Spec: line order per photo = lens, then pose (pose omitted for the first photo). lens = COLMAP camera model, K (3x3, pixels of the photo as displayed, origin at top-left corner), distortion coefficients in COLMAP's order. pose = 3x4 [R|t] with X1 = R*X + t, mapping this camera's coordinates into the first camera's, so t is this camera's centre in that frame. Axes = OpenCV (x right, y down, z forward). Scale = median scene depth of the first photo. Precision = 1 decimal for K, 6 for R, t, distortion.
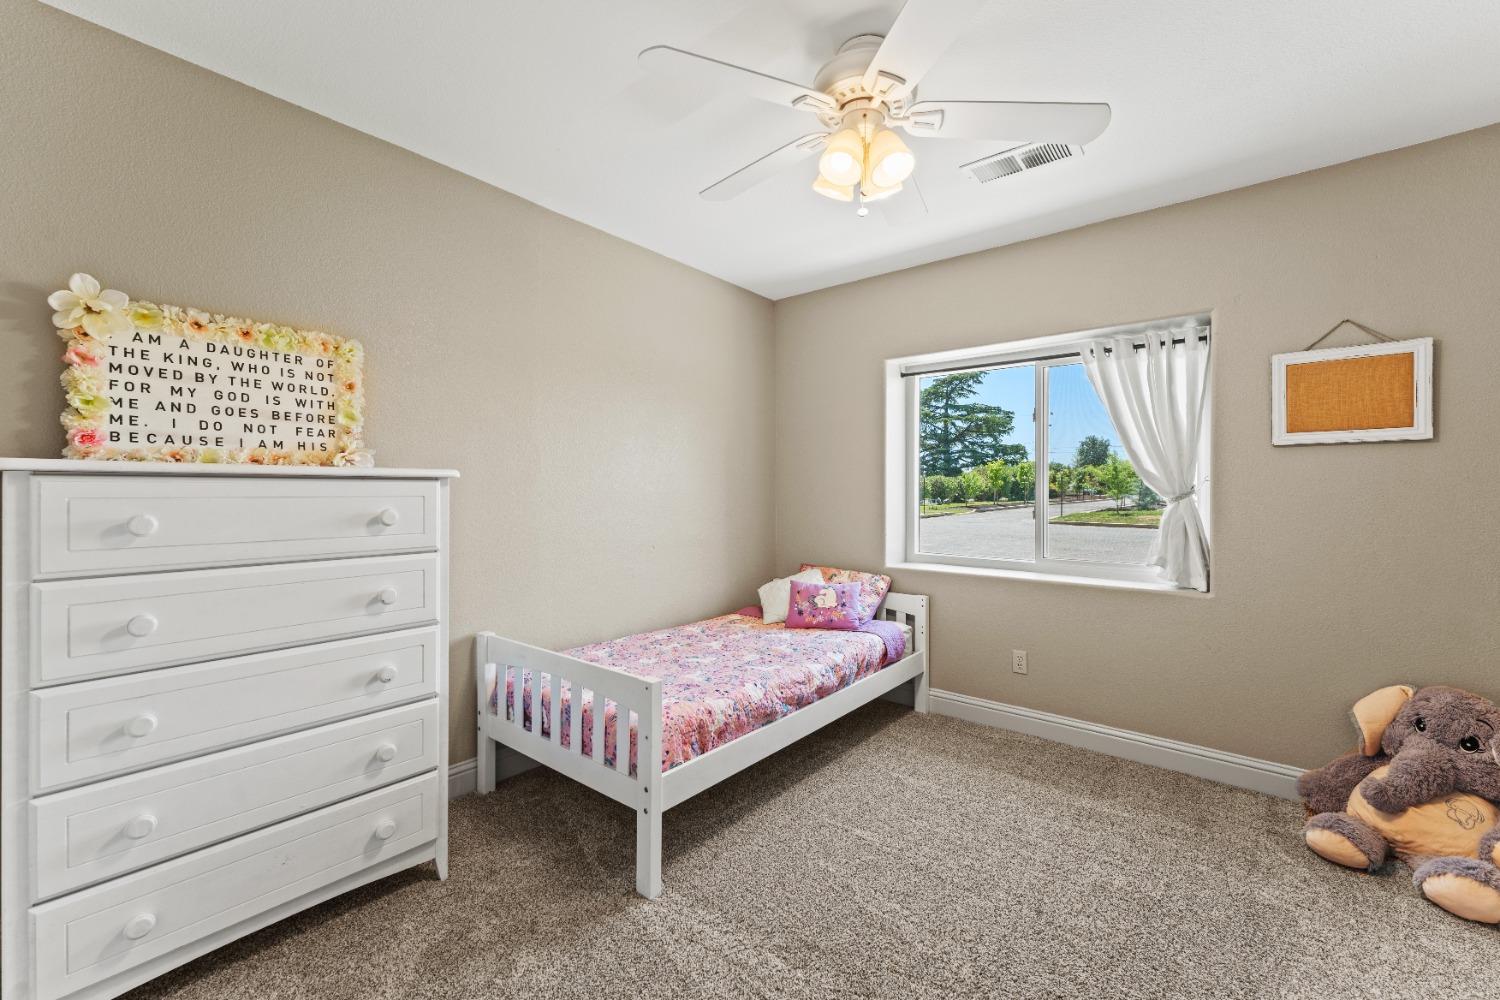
lens RADIAL K [[606.0, 0, 749.3], [0, 606.0, 506.2], [0, 0, 1]] dist [0.000365, -0.000038]
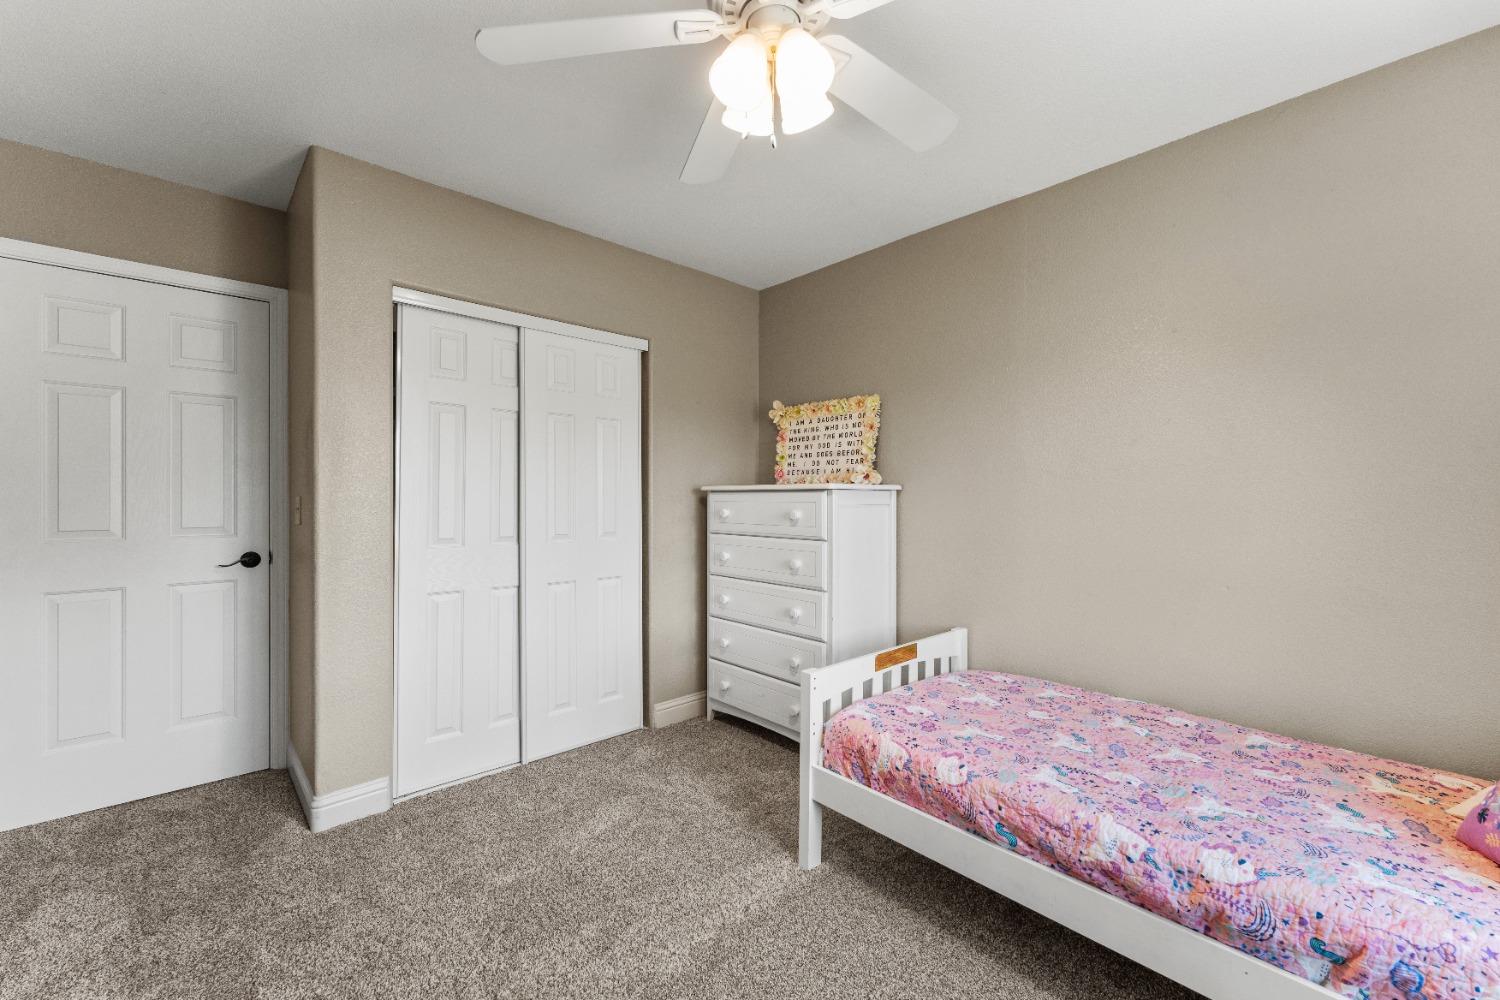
lens RADIAL K [[606.0, 0, 749.3], [0, 606.0, 506.2], [0, 0, 1]] dist [0.000365, -0.000038]
pose [[-0.142126, 0.010745, -0.989790, 0.903872], [-0.027099, 0.999524, 0.014742, -0.023101], [0.989478, 0.028918, -0.141767, 1.004659]]
